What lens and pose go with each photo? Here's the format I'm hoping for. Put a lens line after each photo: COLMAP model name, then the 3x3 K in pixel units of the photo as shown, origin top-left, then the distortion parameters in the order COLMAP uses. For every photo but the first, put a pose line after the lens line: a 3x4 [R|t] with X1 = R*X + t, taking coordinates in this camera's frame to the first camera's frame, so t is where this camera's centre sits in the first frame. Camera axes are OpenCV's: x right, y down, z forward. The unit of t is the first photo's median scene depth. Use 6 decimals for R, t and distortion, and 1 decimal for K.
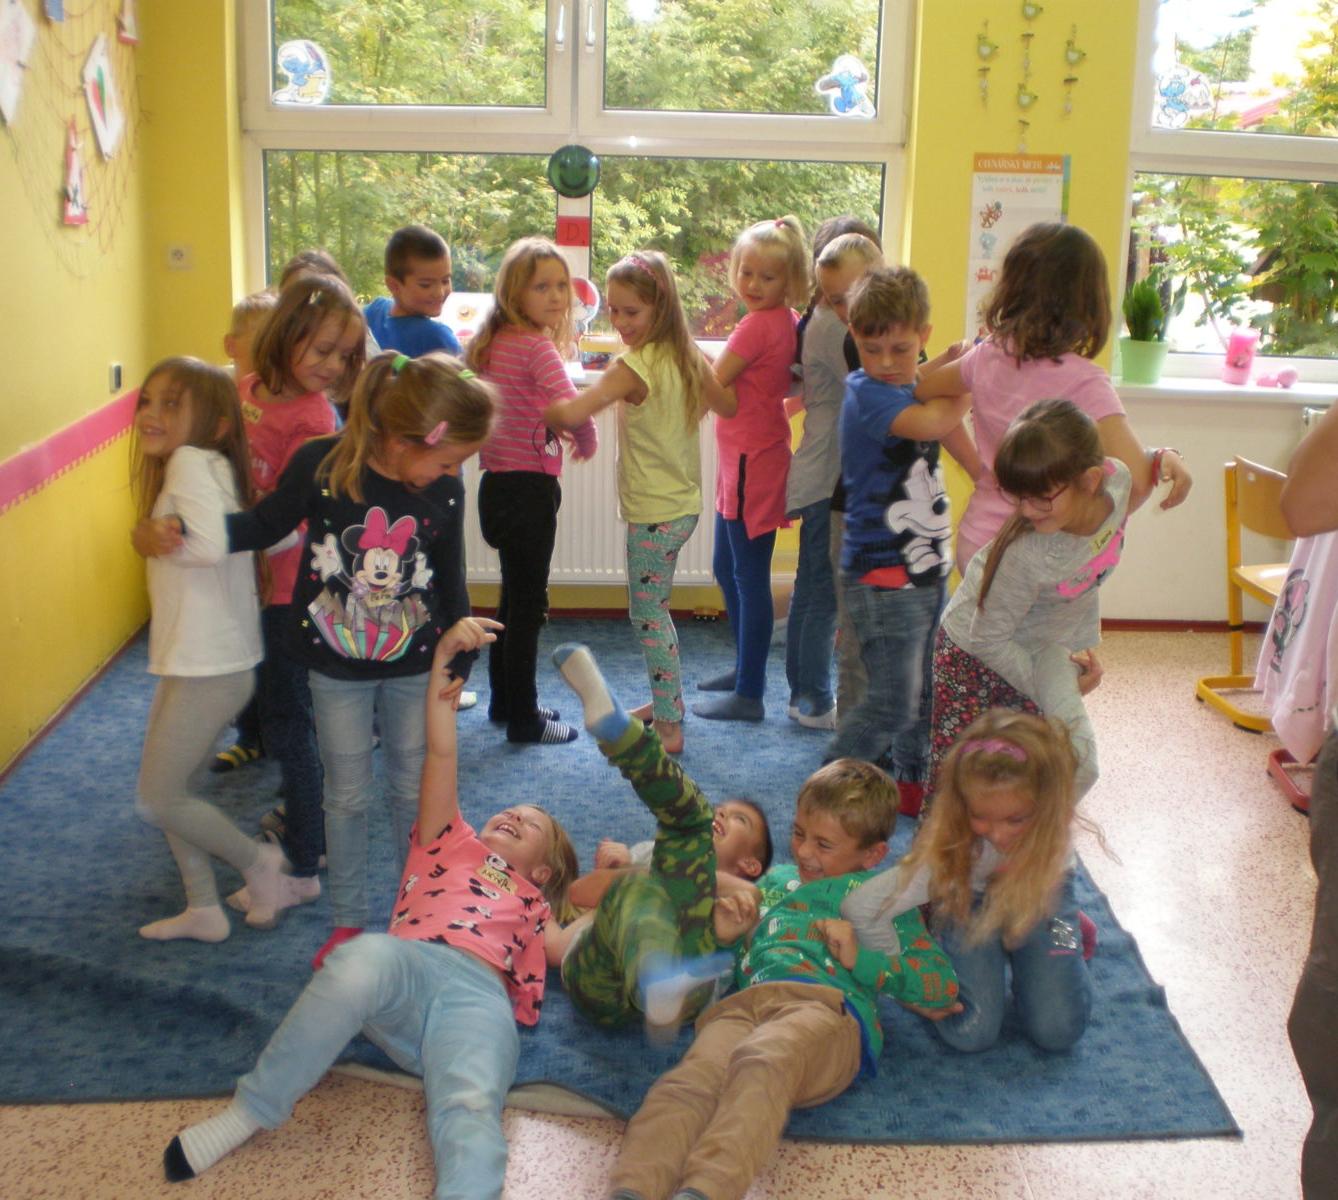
lens RADIAL K [[1713.4, 0, 669.0], [0, 1713.4, 600.0], [0, 0, 1]] dist [-0.100048, -0.035778]
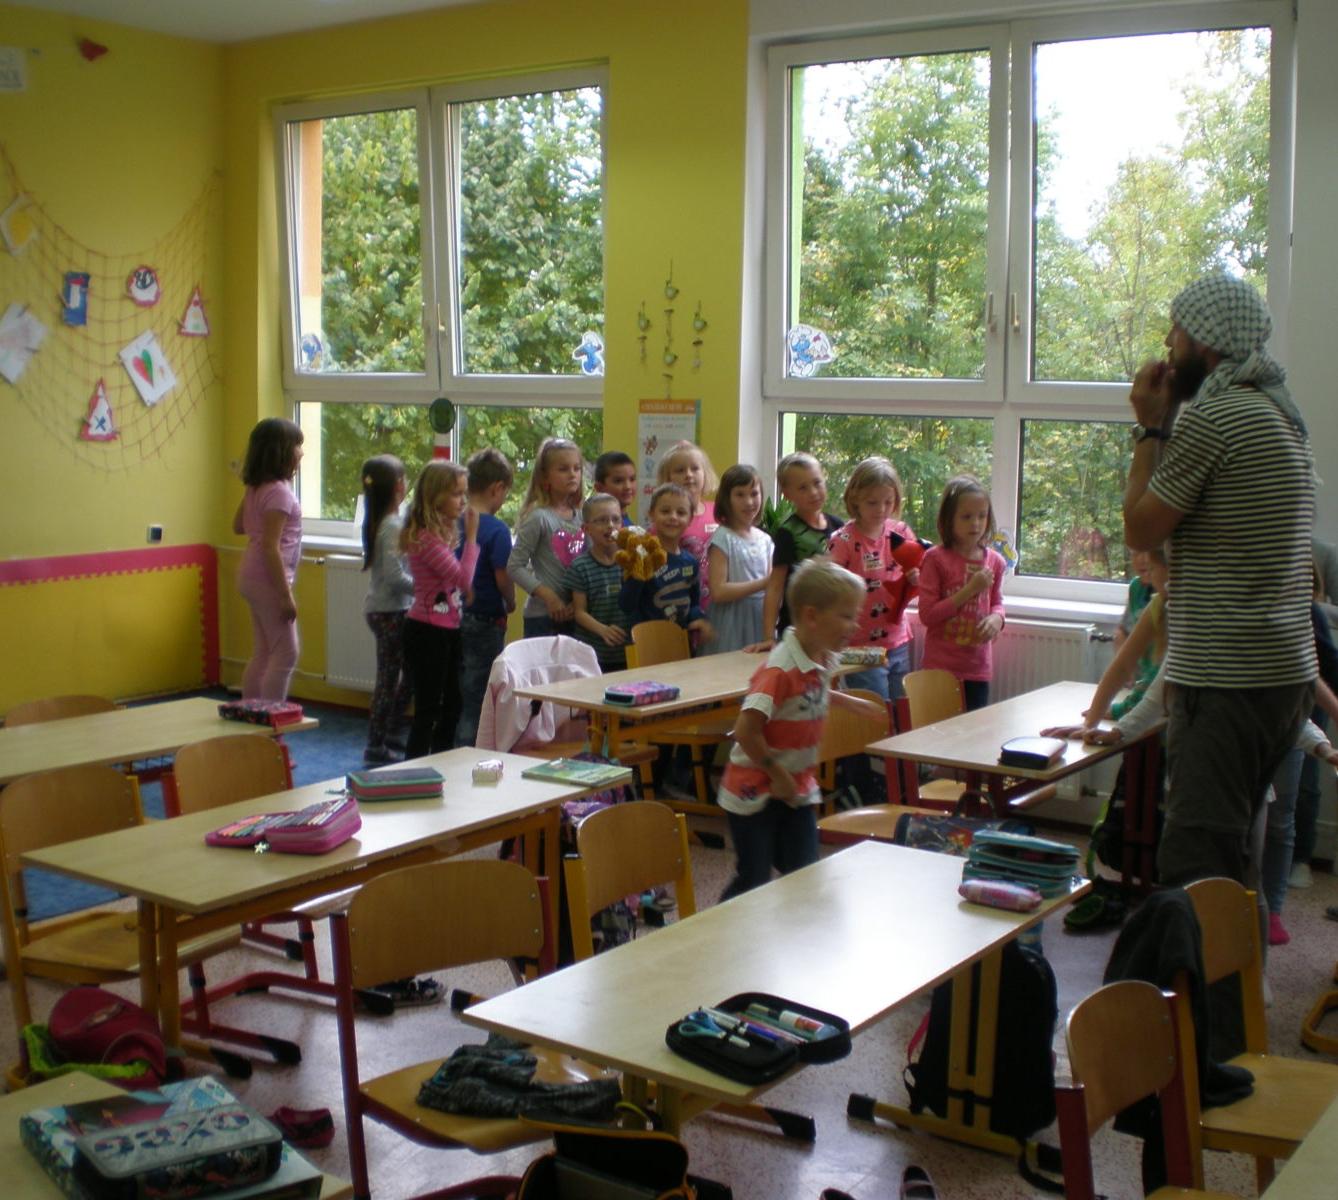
lens RADIAL K [[1772.9, 0, 669.0], [0, 1772.9, 600.0], [0, 0, 1]] dist [0.012341, 0.016948]
pose [[0.813823, 0.054792, -0.578523, 1.004778], [-0.148576, 0.982075, -0.115994, 0.050554], [0.561798, 0.180354, 0.807376, -0.088539]]
